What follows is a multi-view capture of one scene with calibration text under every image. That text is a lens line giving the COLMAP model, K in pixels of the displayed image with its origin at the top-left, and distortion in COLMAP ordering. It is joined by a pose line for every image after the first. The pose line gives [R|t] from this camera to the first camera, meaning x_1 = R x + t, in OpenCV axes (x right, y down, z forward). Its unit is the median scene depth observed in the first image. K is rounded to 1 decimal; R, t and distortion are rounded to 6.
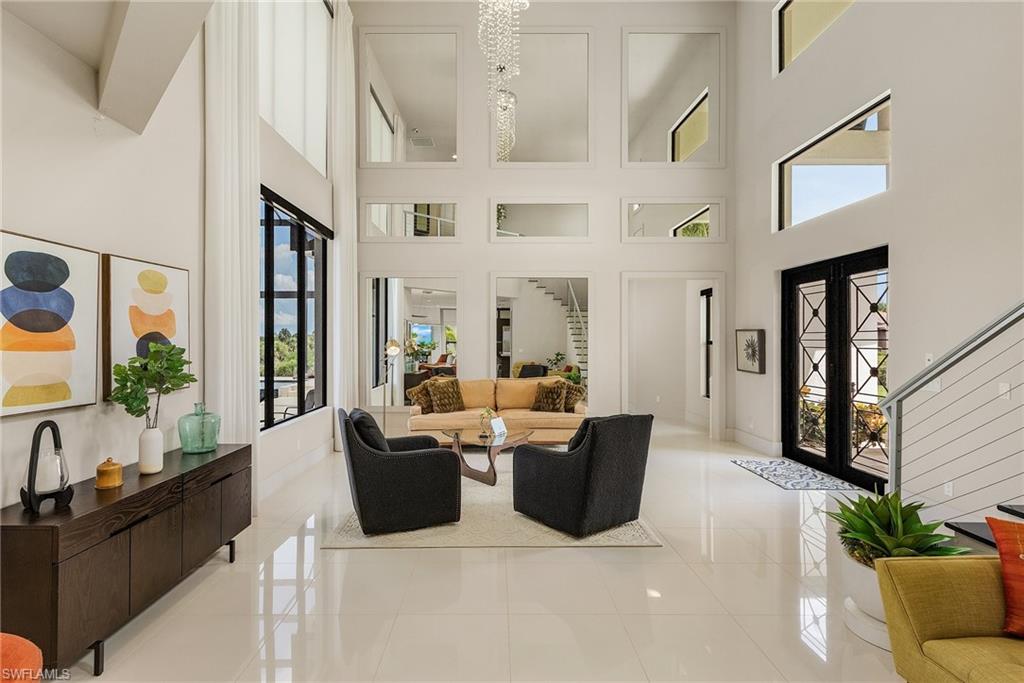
lens RADIAL K [[485.5, 0, 512.0], [0, 485.5, 341.5], [0, 0, 1]] dist [-0.003336, -0.000275]
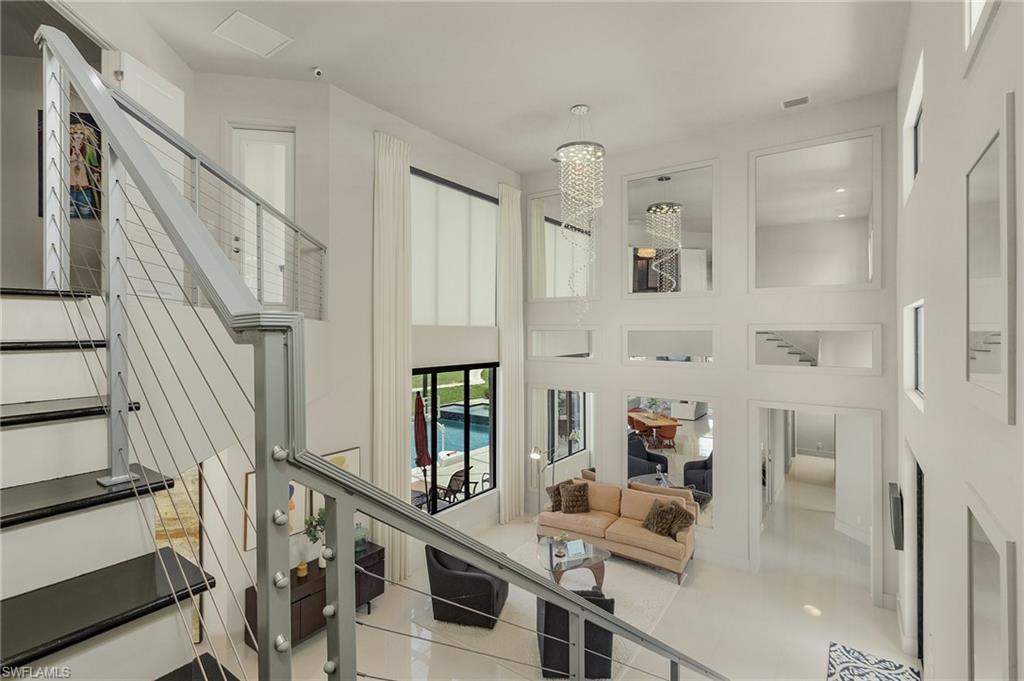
lens RADIAL K [[485.5, 0, 512.0], [0, 485.5, 340.5], [0, 0, 1]] dist [-0.003336, -0.000275]
pose [[0.799709, 0.012444, -0.600259, 0.512770], [-0.001699, 0.999828, 0.018463, -0.334458], [0.600385, -0.013745, 0.799593, -0.071811]]
